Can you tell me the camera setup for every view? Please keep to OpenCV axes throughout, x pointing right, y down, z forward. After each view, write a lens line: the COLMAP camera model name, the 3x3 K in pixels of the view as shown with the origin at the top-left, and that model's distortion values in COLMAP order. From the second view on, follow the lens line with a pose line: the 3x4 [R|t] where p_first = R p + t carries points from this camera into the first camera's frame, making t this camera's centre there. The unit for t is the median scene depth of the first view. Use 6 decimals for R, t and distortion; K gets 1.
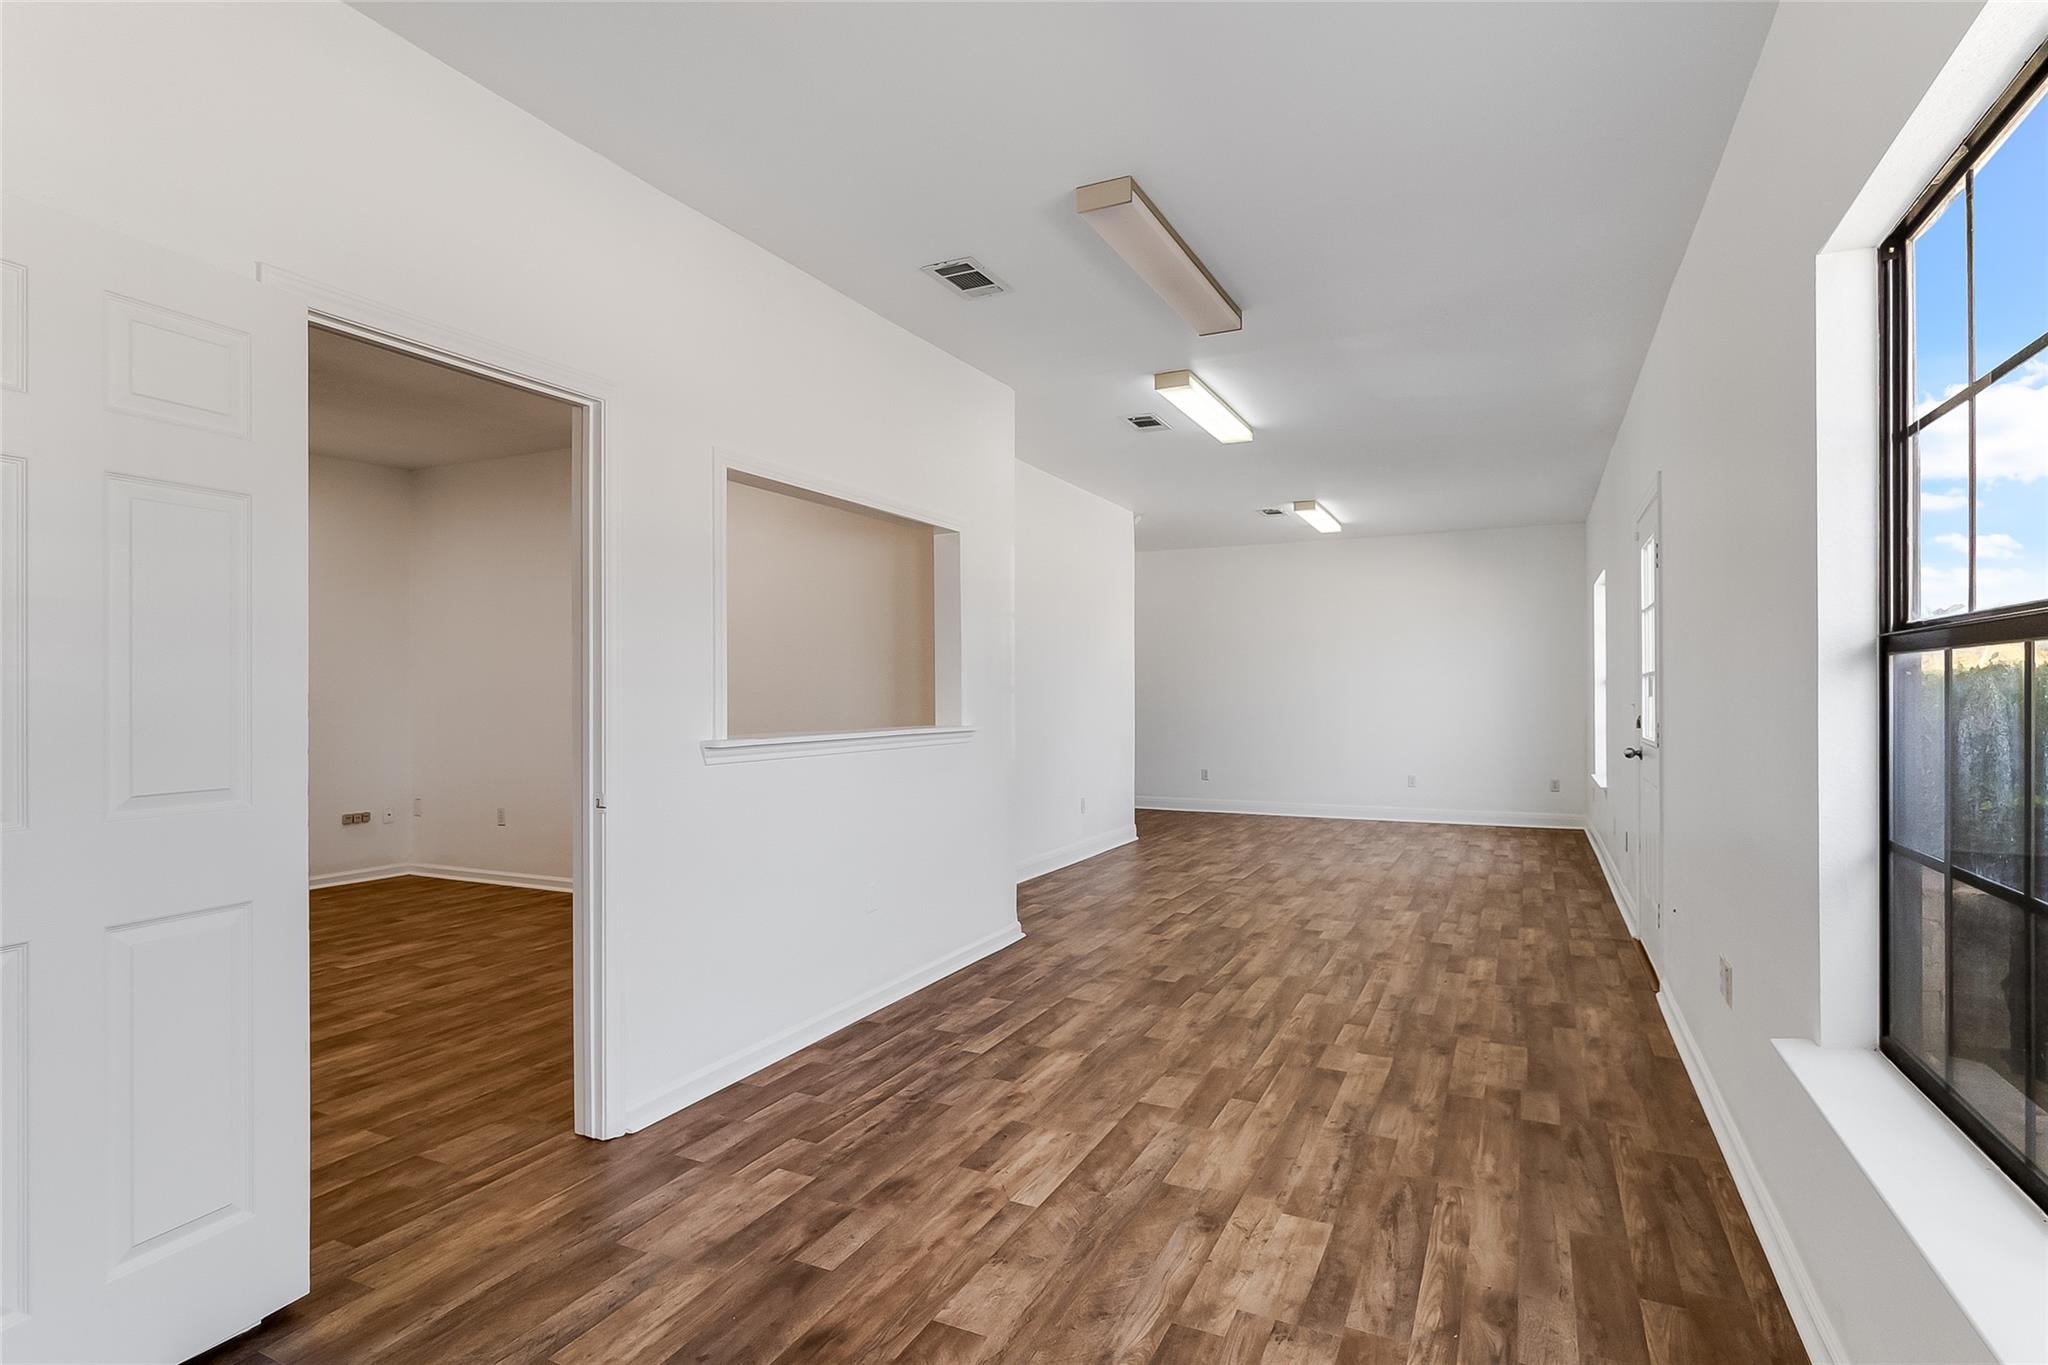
lens RADIAL K [[1026.4, 0, 1052.7], [0, 1026.4, 680.3], [0, 0, 1]] dist [-0.004724, -0.001636]
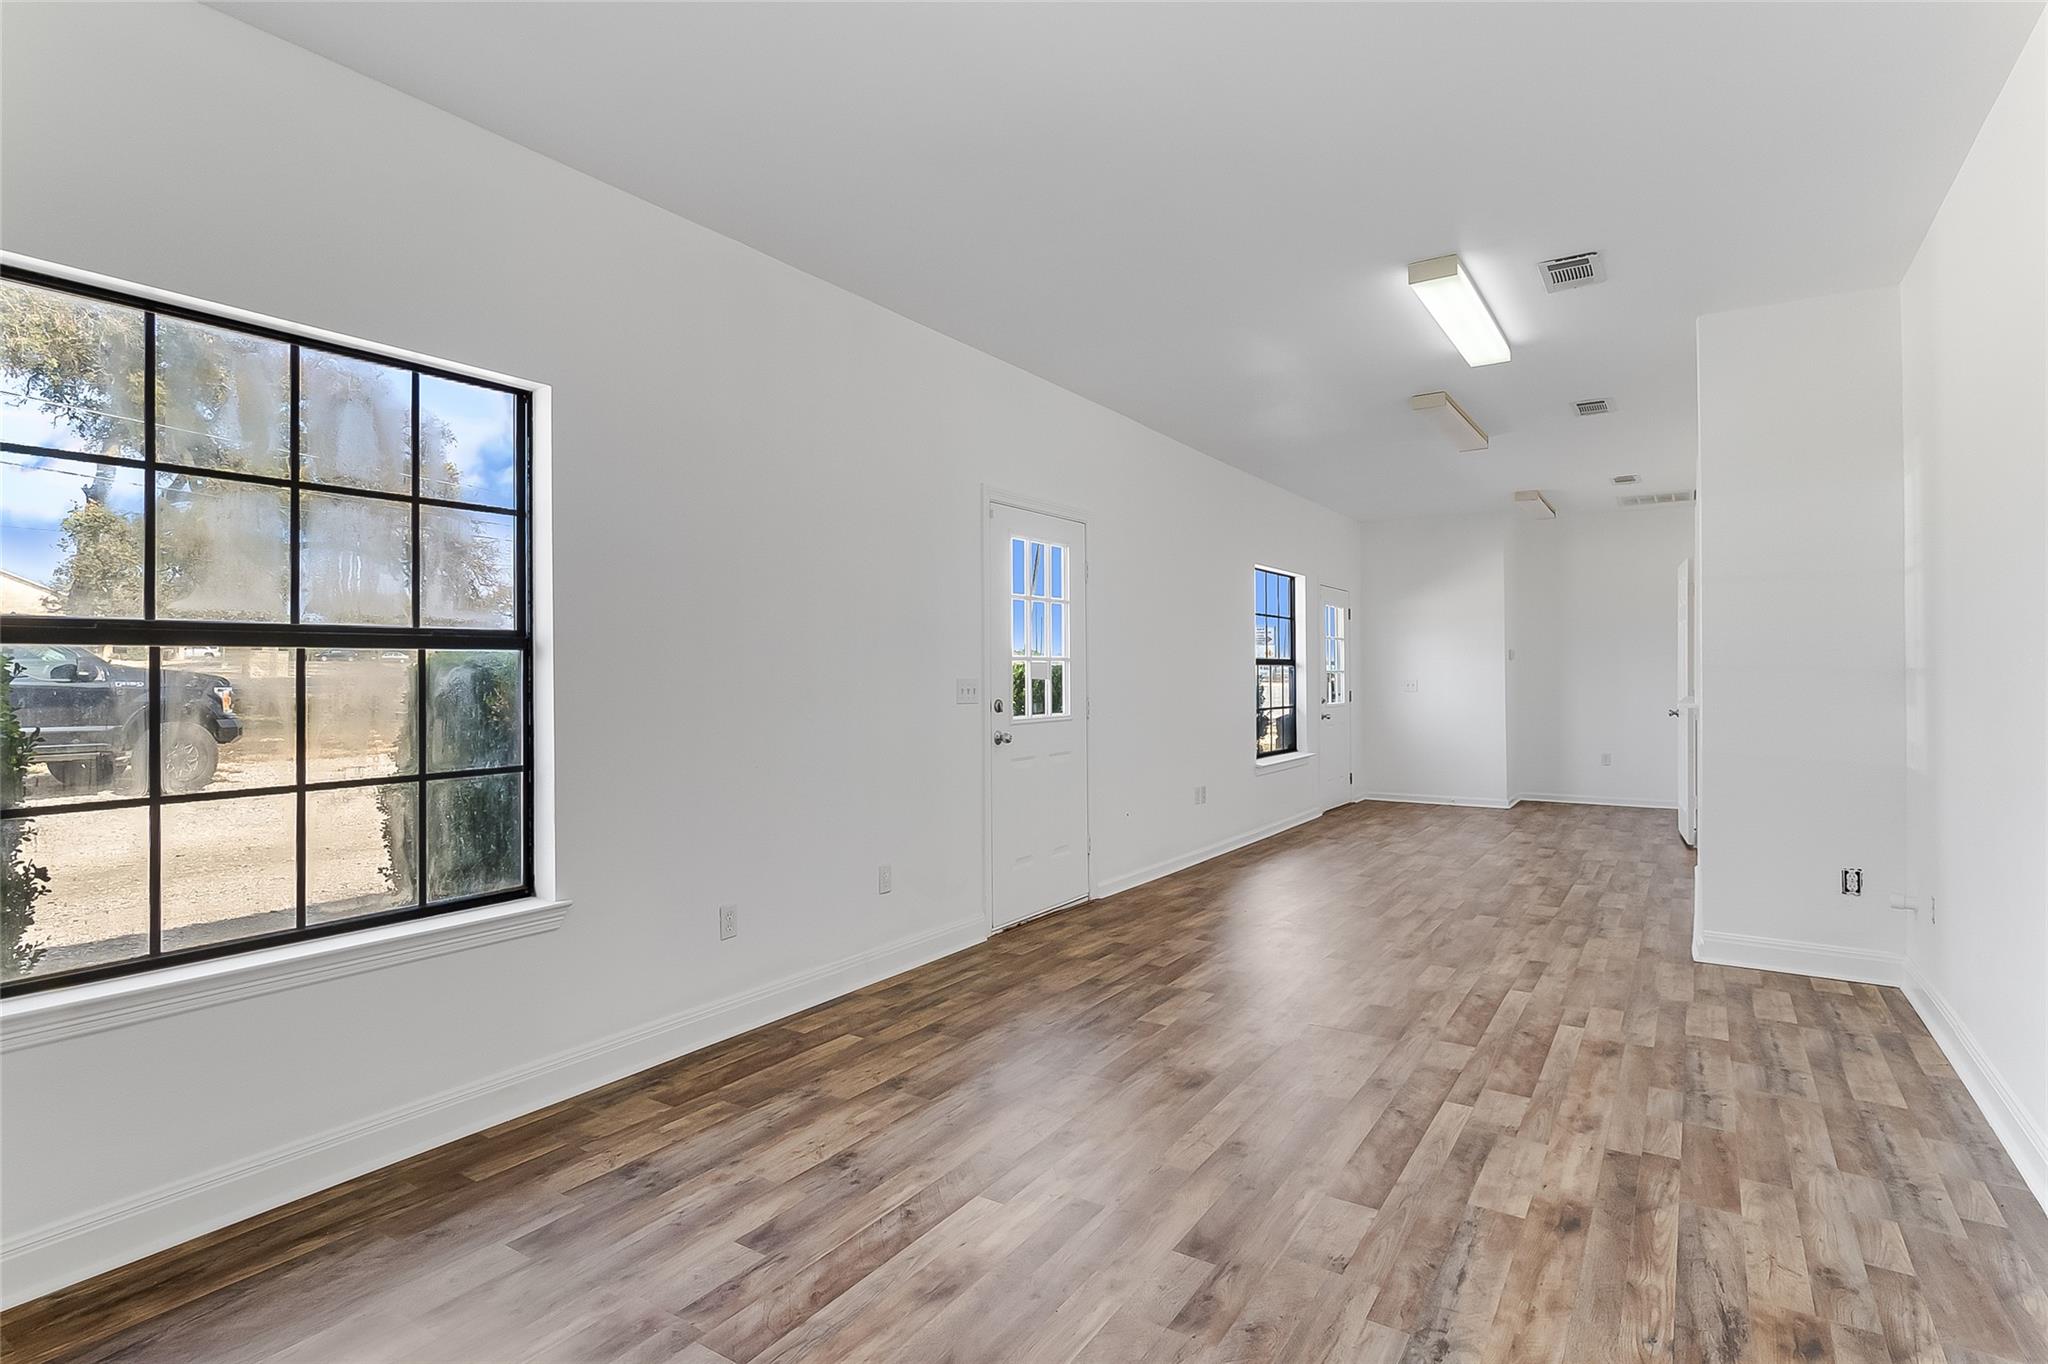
lens RADIAL K [[1026.4, 0, 1029.6], [0, 1026.4, 669.4], [0, 0, 1]] dist [-0.004724, -0.001636]
pose [[-0.988734, 0.007580, 0.149494, 0.510991], [0.005037, 0.999836, -0.017384, 0.028108], [-0.149601, -0.016435, -0.988610, 2.540897]]
